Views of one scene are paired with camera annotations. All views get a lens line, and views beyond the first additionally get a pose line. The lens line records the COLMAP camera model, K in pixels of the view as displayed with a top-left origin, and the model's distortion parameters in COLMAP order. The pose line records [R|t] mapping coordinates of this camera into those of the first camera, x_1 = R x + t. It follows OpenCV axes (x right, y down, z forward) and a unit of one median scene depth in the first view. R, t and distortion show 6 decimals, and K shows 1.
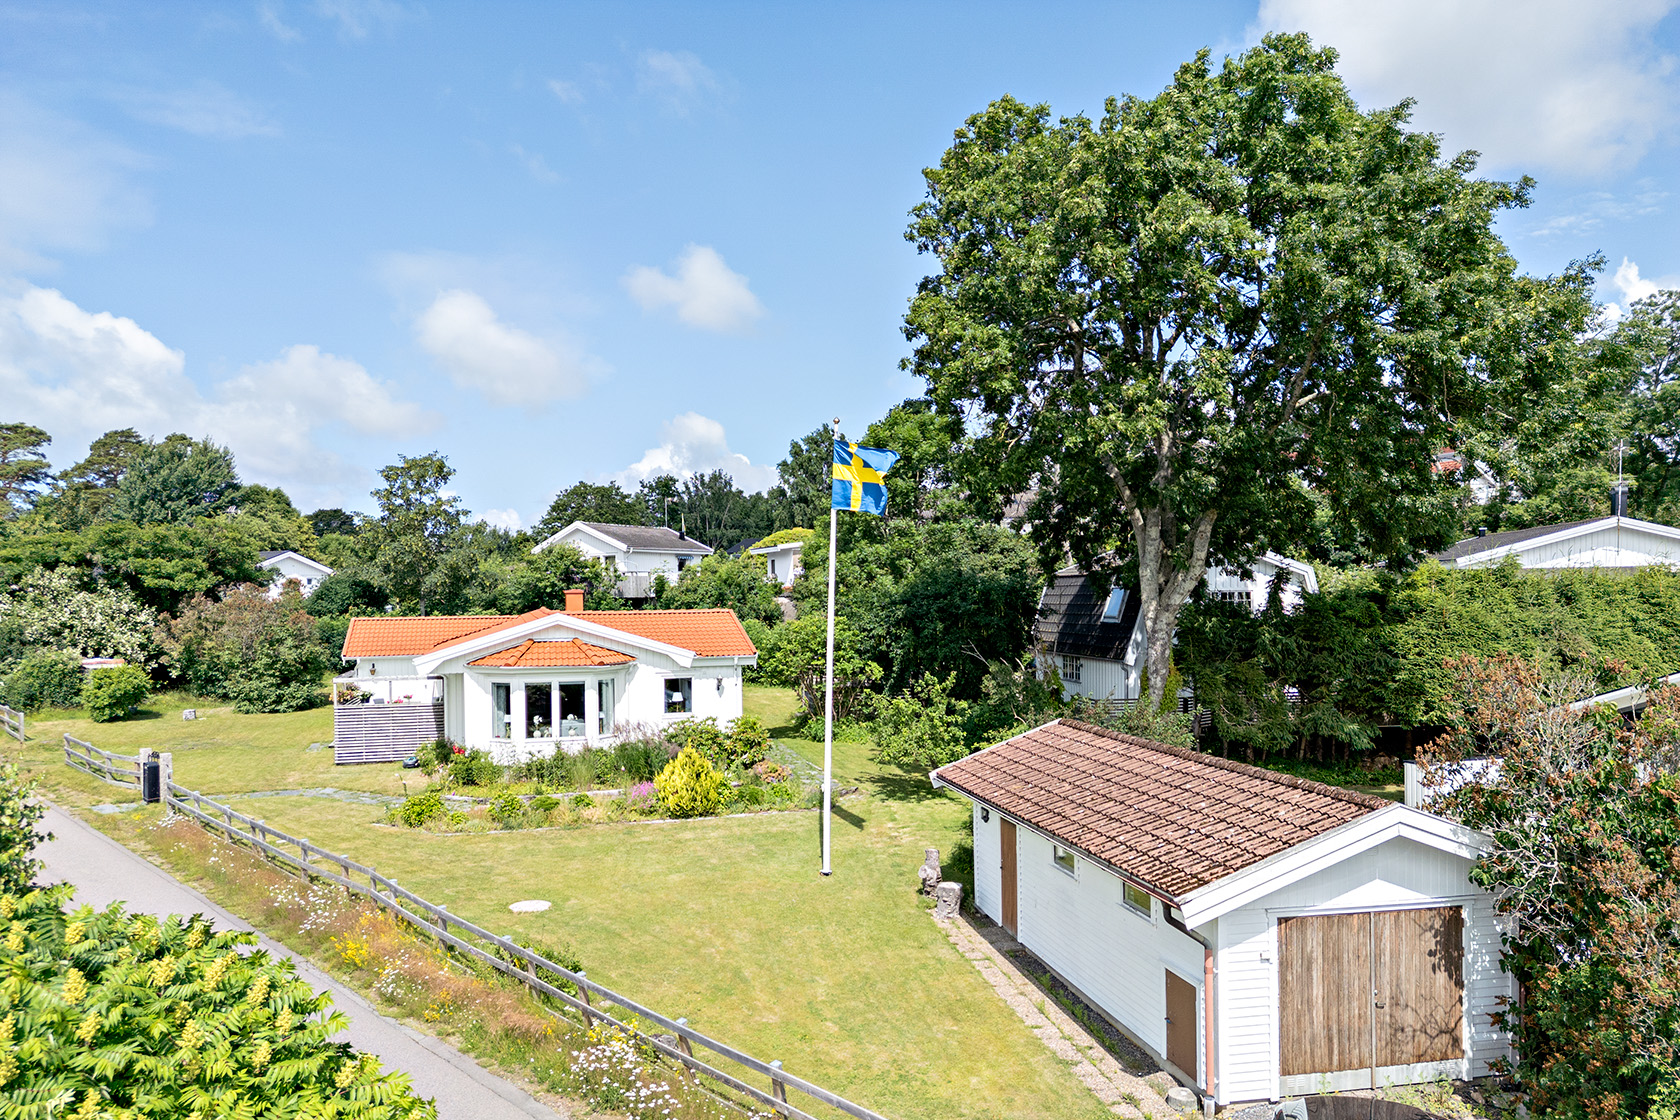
lens RADIAL K [[1210.9, 0, 840.5], [0, 1210.9, 592.1], [0, 0, 1]] dist [0.010380, 0.000768]
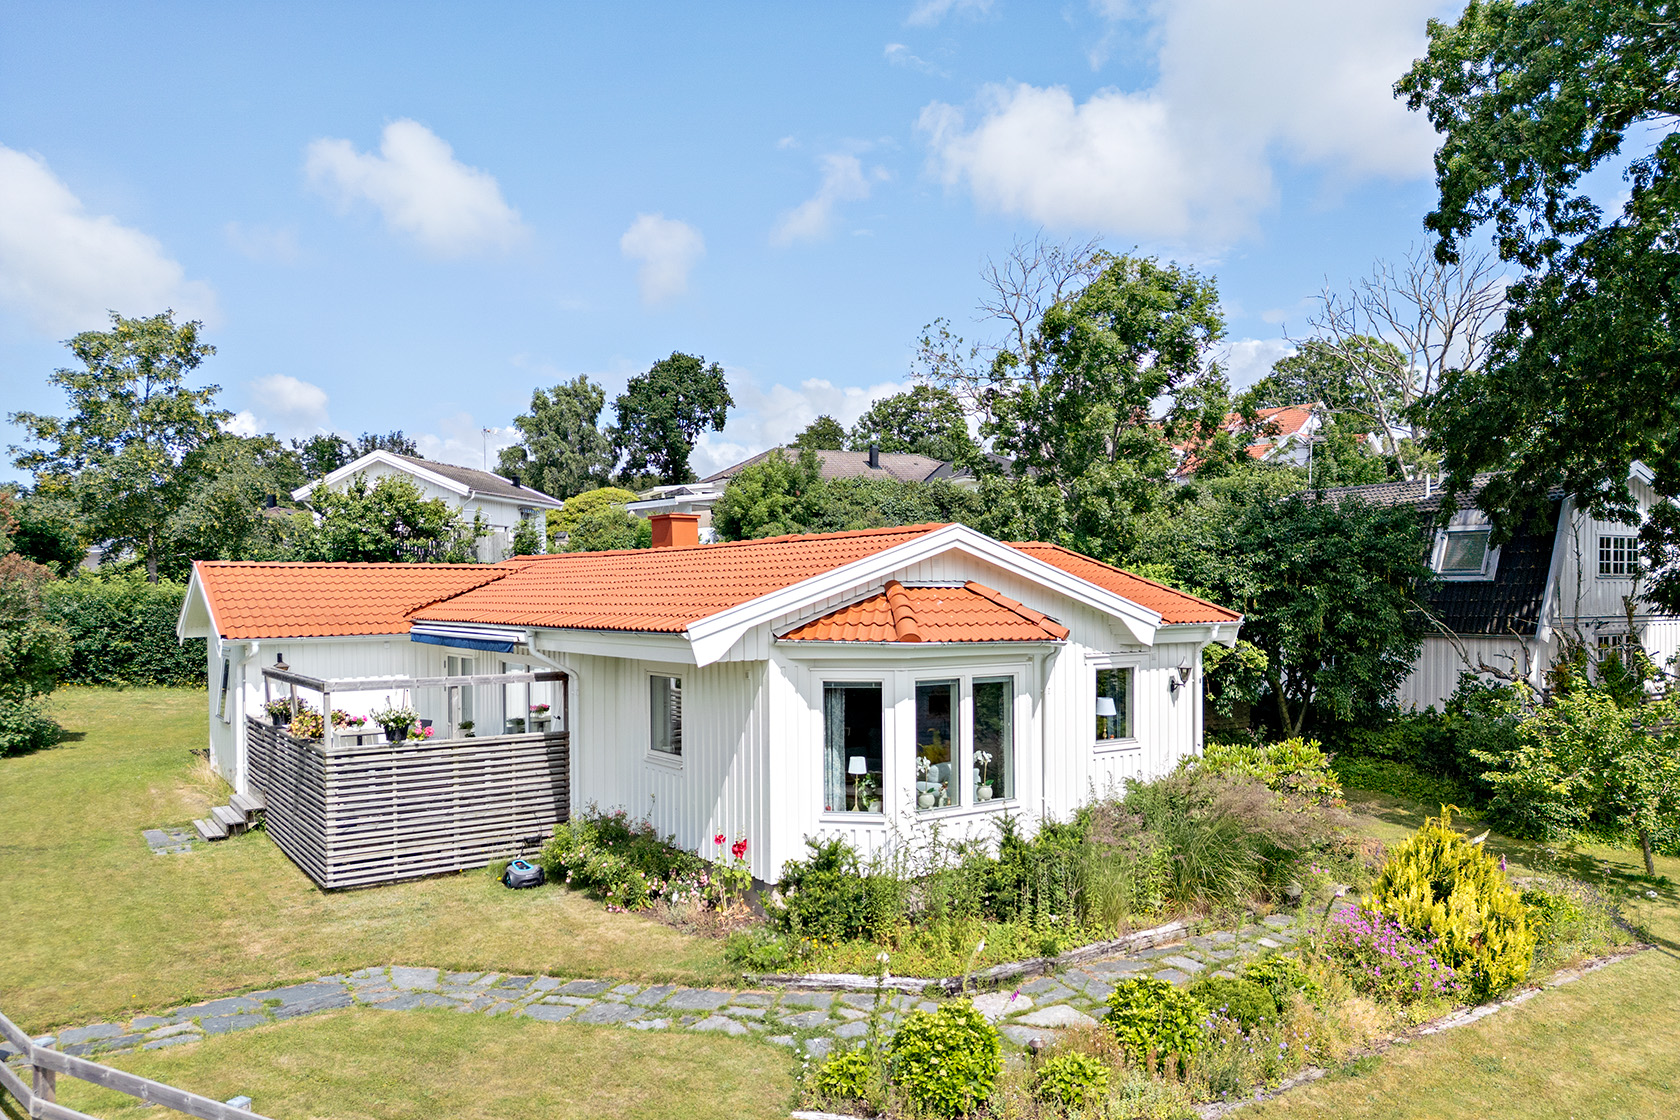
lens RADIAL K [[1210.9, 0, 840.5], [0, 1210.9, 592.1], [0, 0, 1]] dist [0.010380, 0.000768]
pose [[0.942806, 0.009469, 0.333206, -0.396722], [-0.008420, 0.999954, -0.004592, 0.041807], [-0.333234, 0.001524, 0.942843, 0.556314]]
